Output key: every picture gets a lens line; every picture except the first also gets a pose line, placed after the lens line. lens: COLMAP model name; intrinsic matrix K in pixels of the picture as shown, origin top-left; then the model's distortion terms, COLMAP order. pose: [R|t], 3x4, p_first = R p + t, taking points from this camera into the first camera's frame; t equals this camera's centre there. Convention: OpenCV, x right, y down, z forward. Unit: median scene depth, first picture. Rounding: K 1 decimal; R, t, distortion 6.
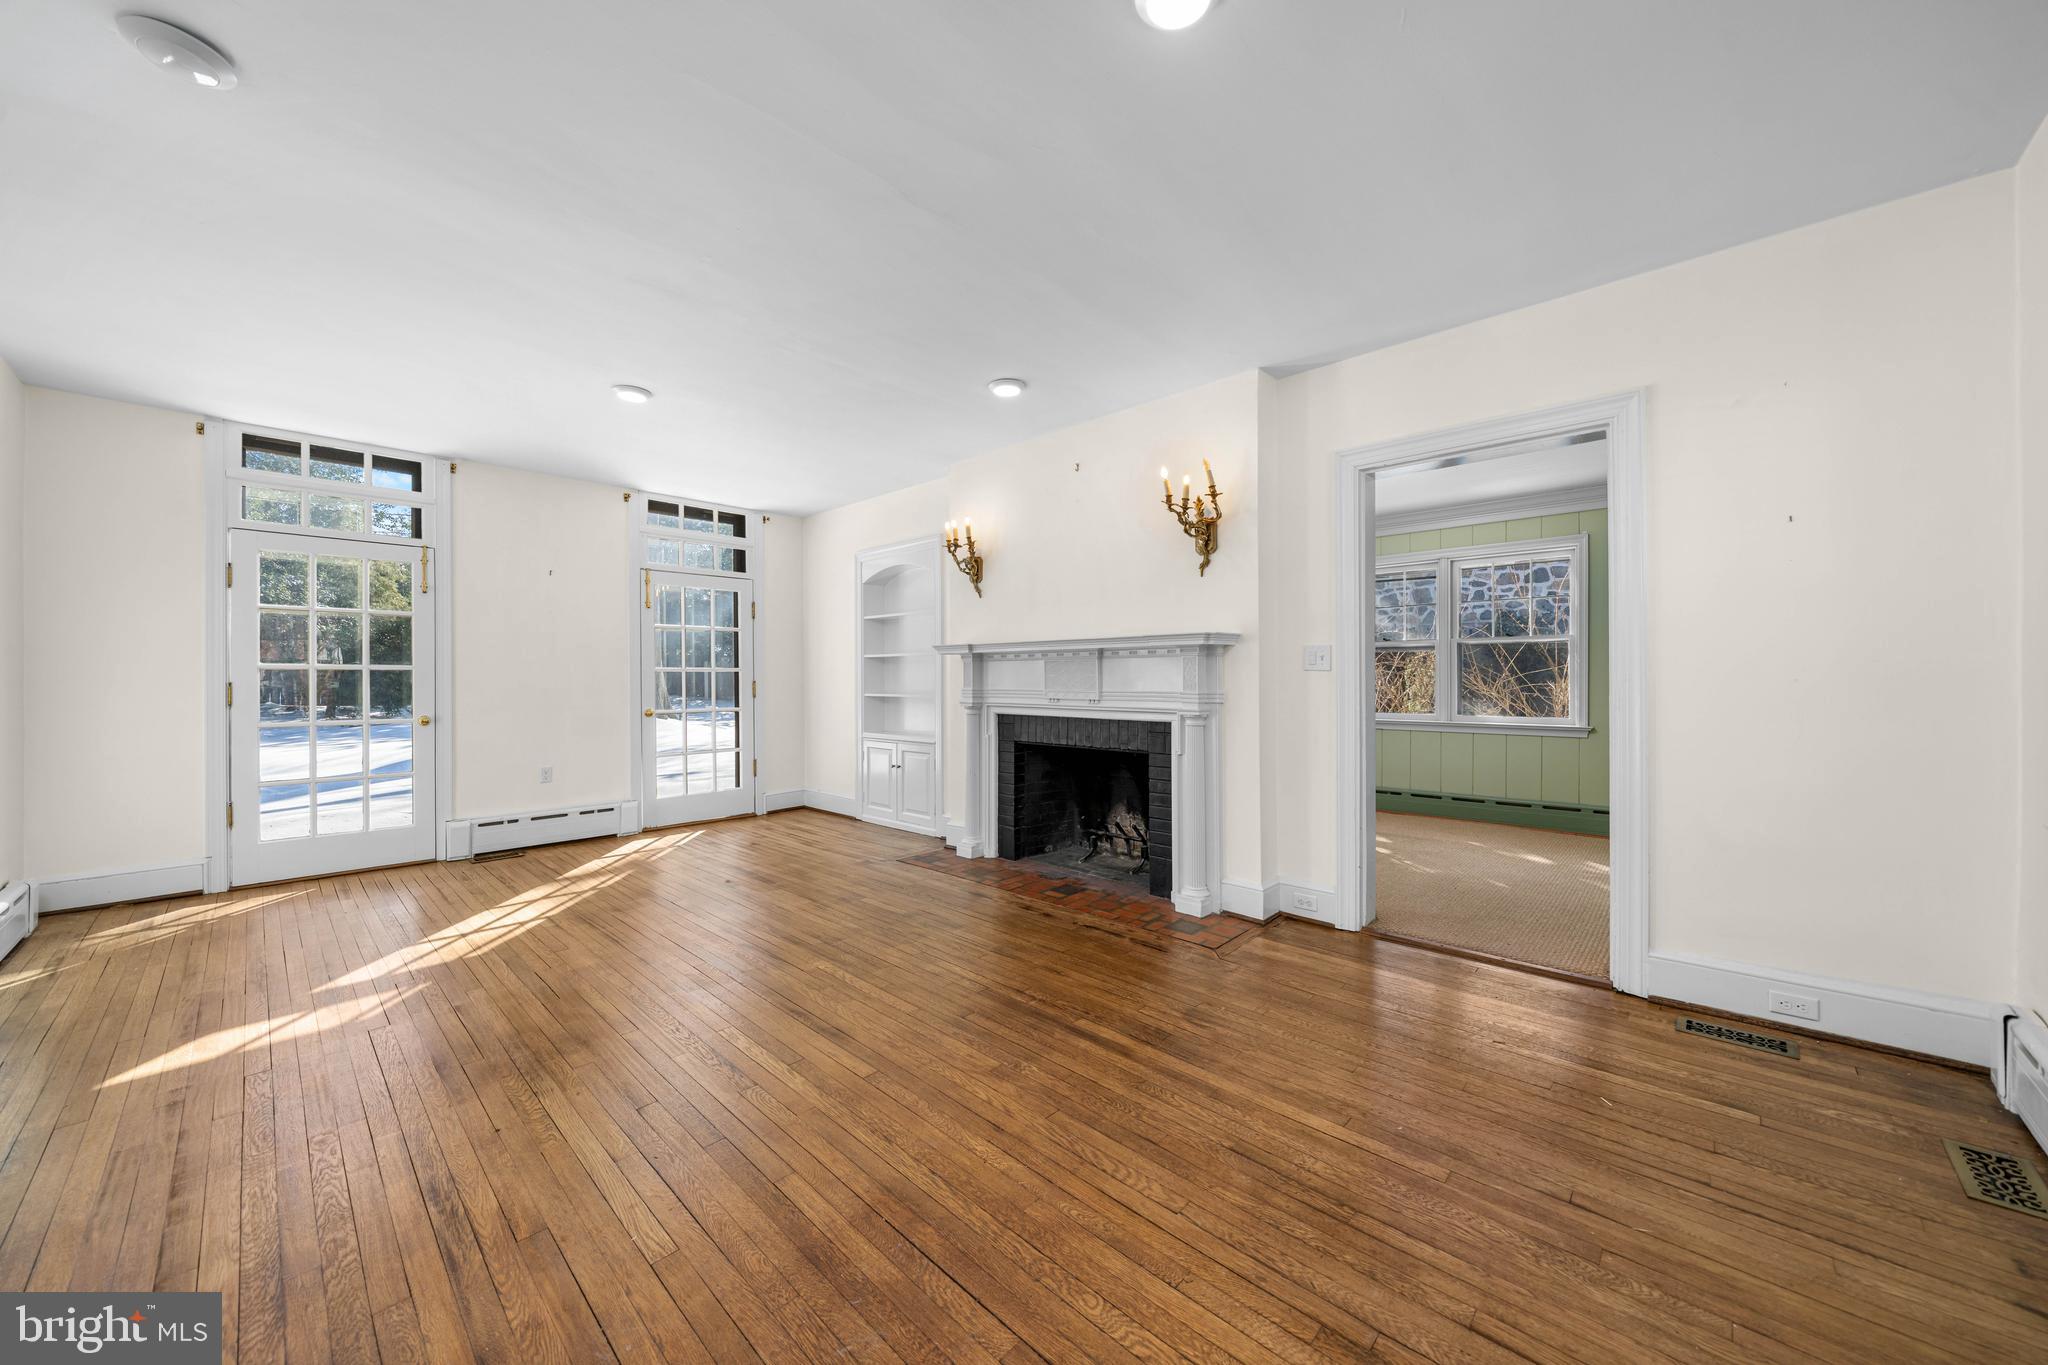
lens RADIAL K [[744.9, 0, 1019.3], [0, 744.9, 676.9], [0, 0, 1]] dist [-0.003365, -0.000205]
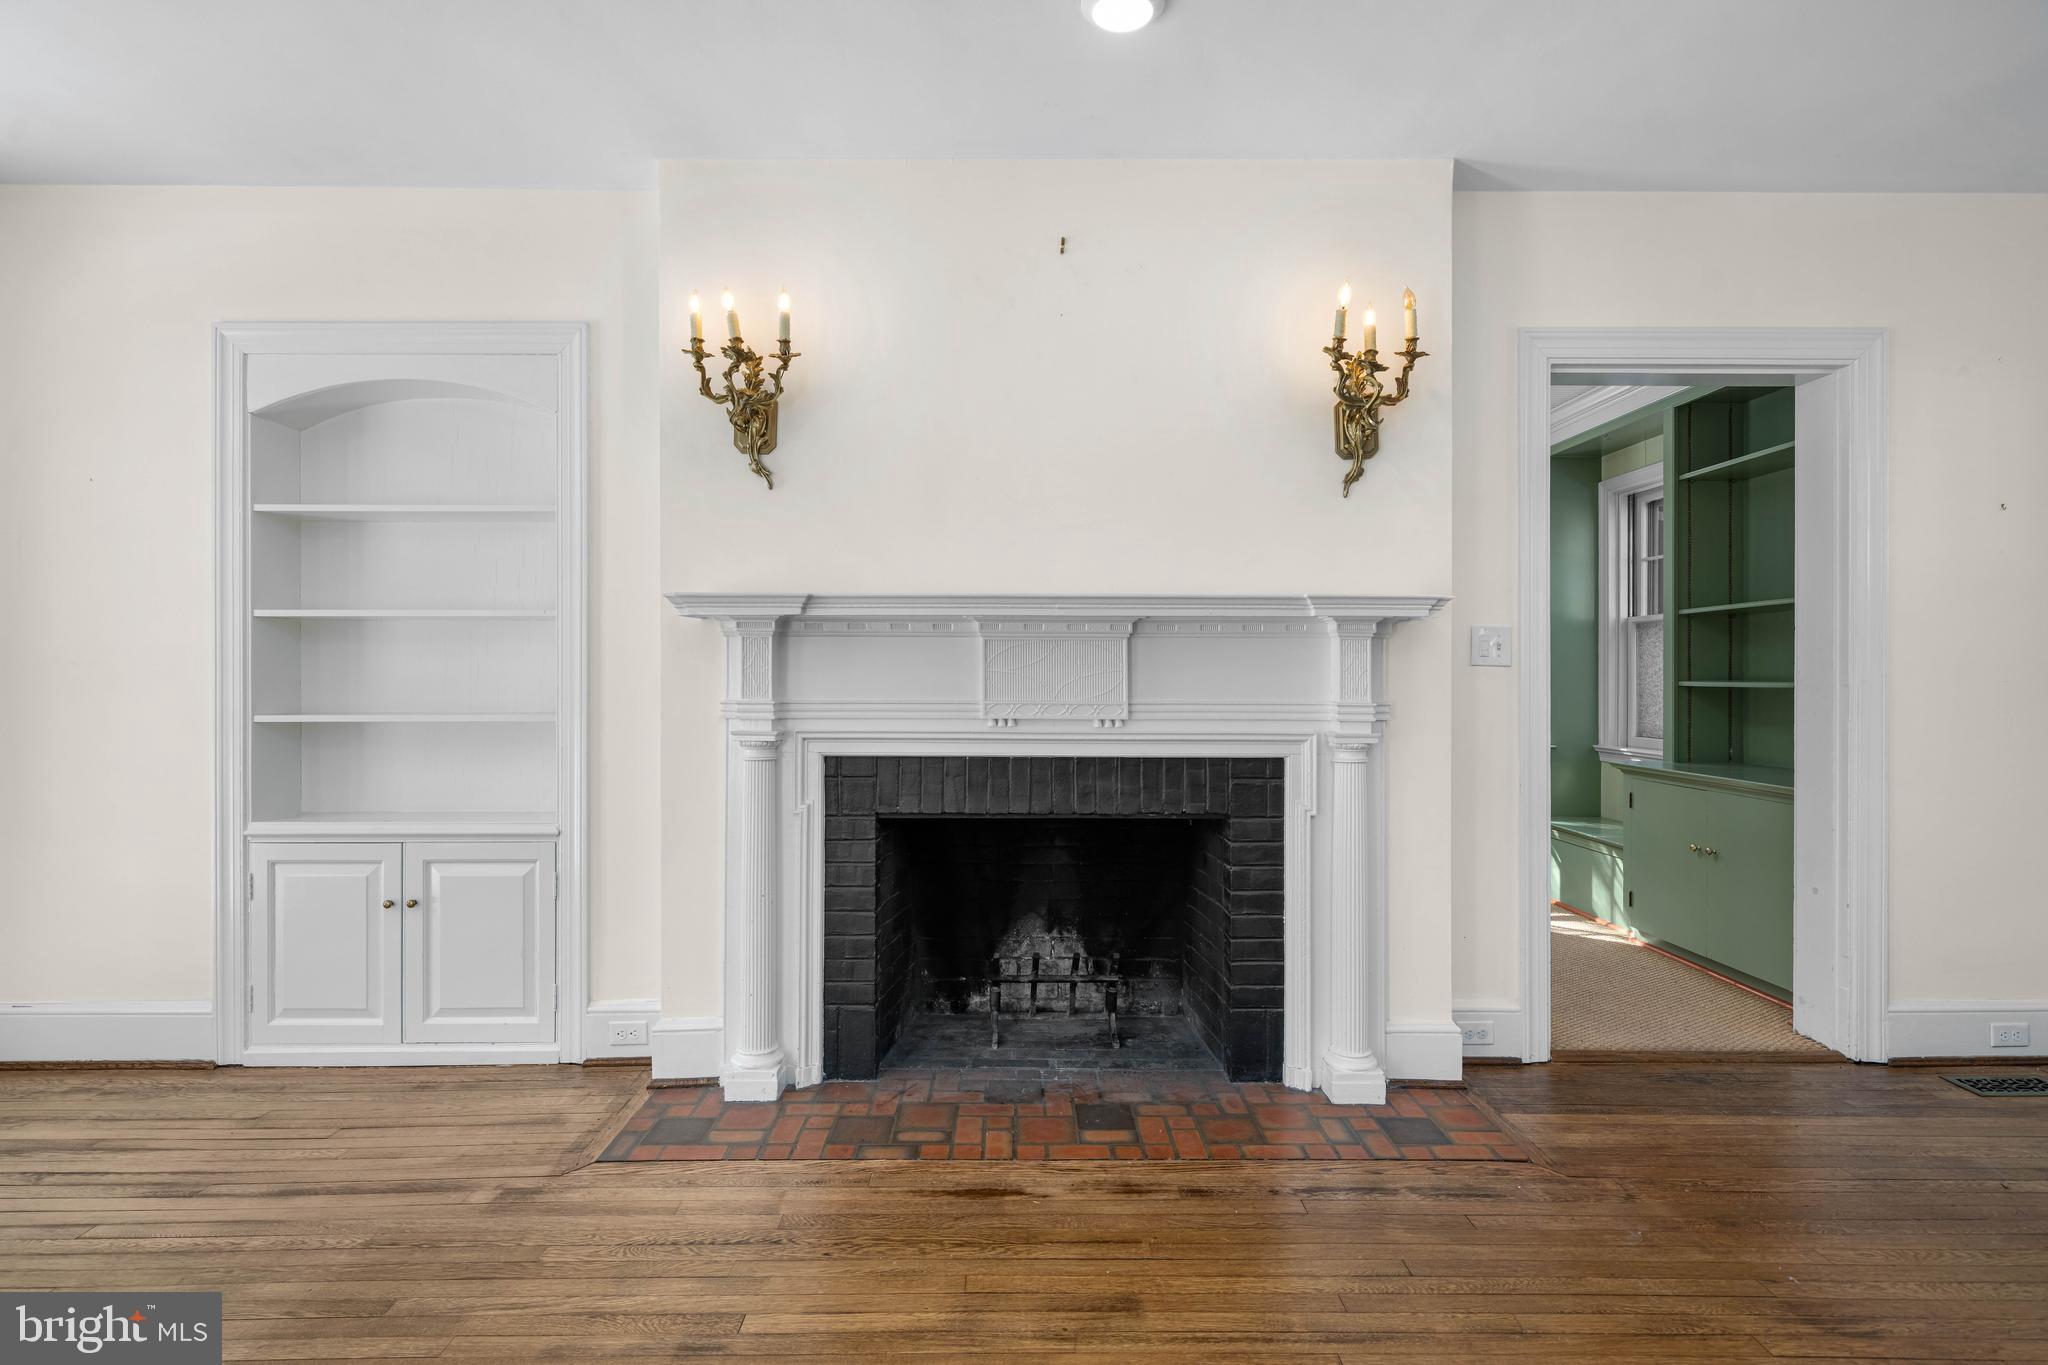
lens RADIAL K [[1033.3, 0, 1024.2], [0, 1033.3, 679.0], [0, 0, 1]] dist [0.003277, -0.000125]
pose [[0.715933, 0.000785, 0.698169, -0.469200], [-0.004227, 0.999986, 0.003210, 0.001283], [-0.698156, -0.005249, 0.715926, 0.599147]]
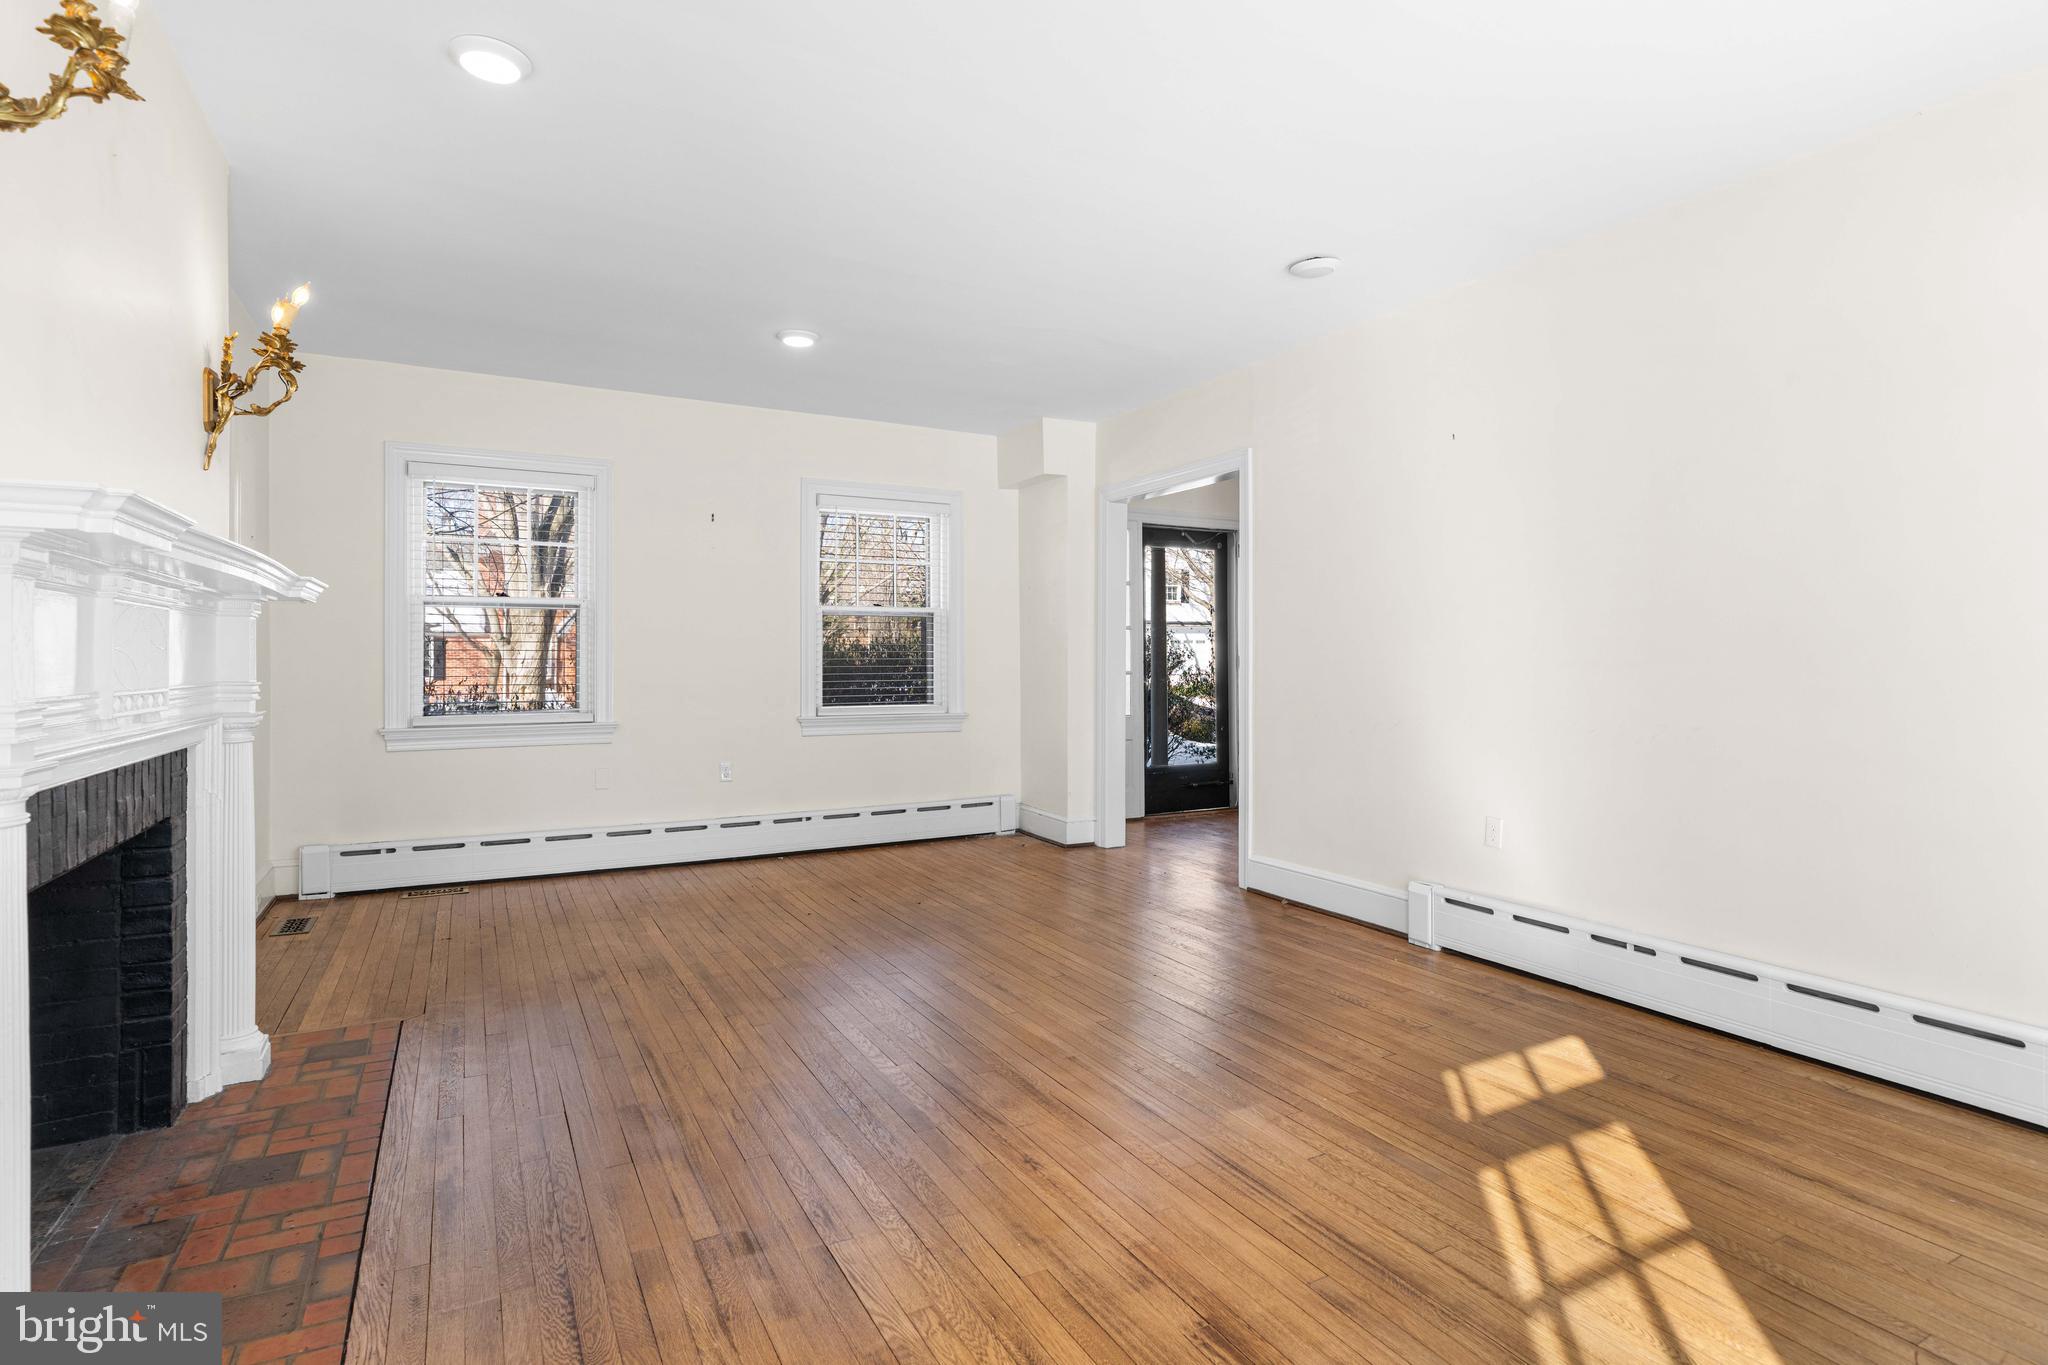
lens RADIAL K [[1033.3, 0, 1032.6], [0, 1033.3, 665.6], [0, 0, 1]] dist [0.003277, -0.000125]
pose [[-0.953905, 0.003725, 0.300086, -0.550388], [0.007134, 0.999922, 0.010266, 0.003894], [-0.300025, 0.011933, -0.953857, 1.512621]]
